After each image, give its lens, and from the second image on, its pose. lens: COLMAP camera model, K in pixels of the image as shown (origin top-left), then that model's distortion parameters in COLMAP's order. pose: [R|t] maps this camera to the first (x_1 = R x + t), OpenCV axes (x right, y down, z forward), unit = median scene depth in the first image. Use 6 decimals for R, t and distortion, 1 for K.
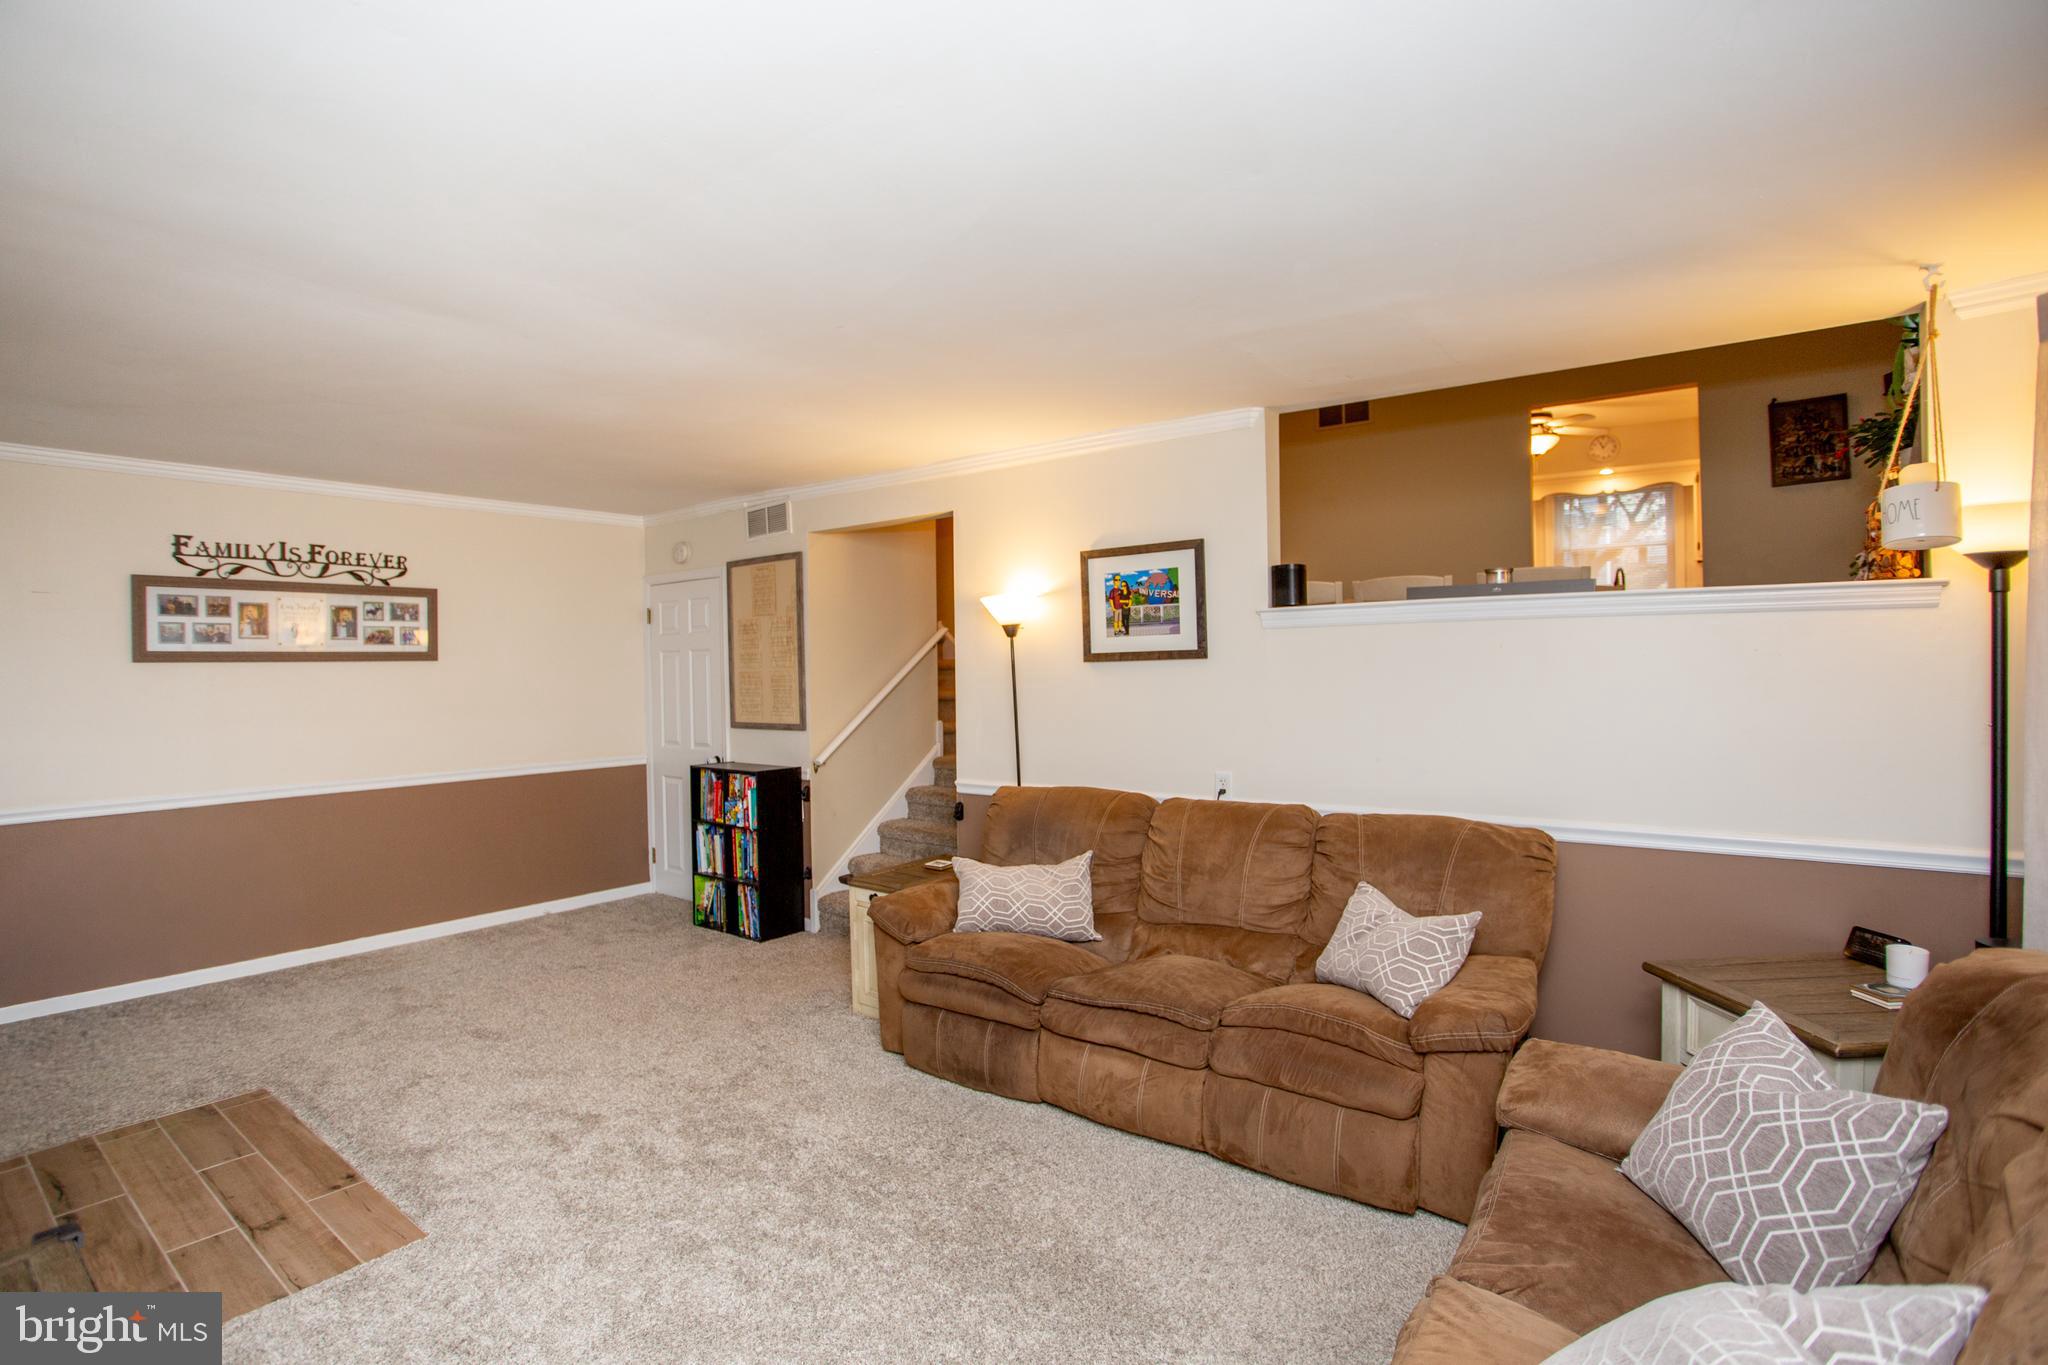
lens RADIAL K [[986.6, 0, 1024.0], [0, 986.6, 682.5], [0, 0, 1]] dist [-0.078507, 0.033356]
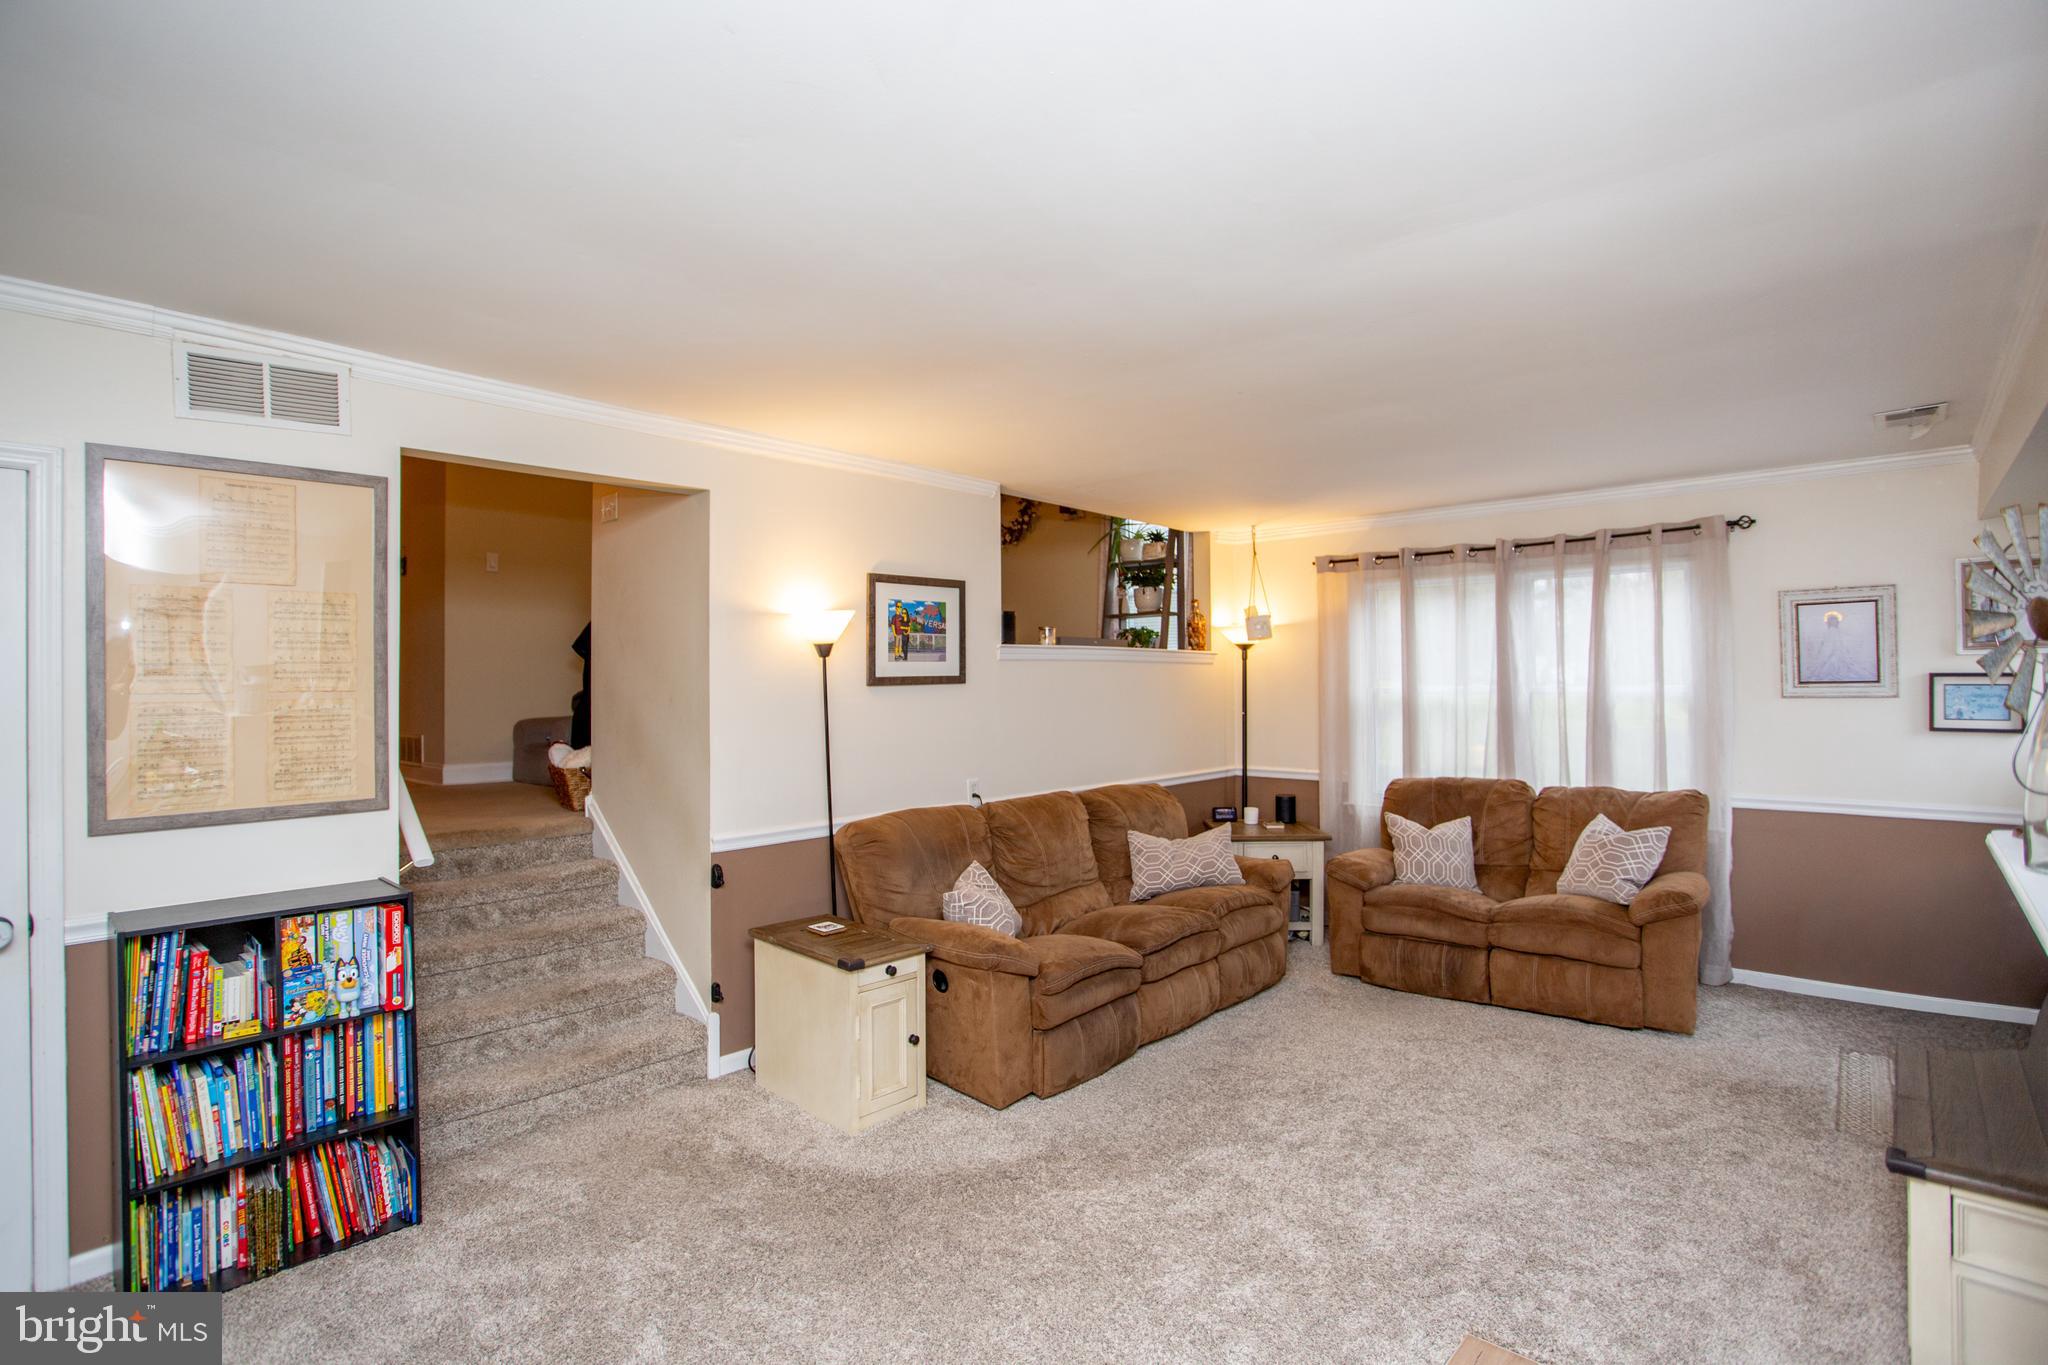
lens RADIAL K [[1004.5, 0, 1010.7], [0, 1004.5, 682.0], [0, 0, 1]] dist [-0.083604, 0.035245]
pose [[0.085587, 0.015360, 0.996212, -0.871954], [0.027389, 0.999467, -0.017763, -0.002988], [-0.995954, 0.028806, 0.085121, 0.736522]]
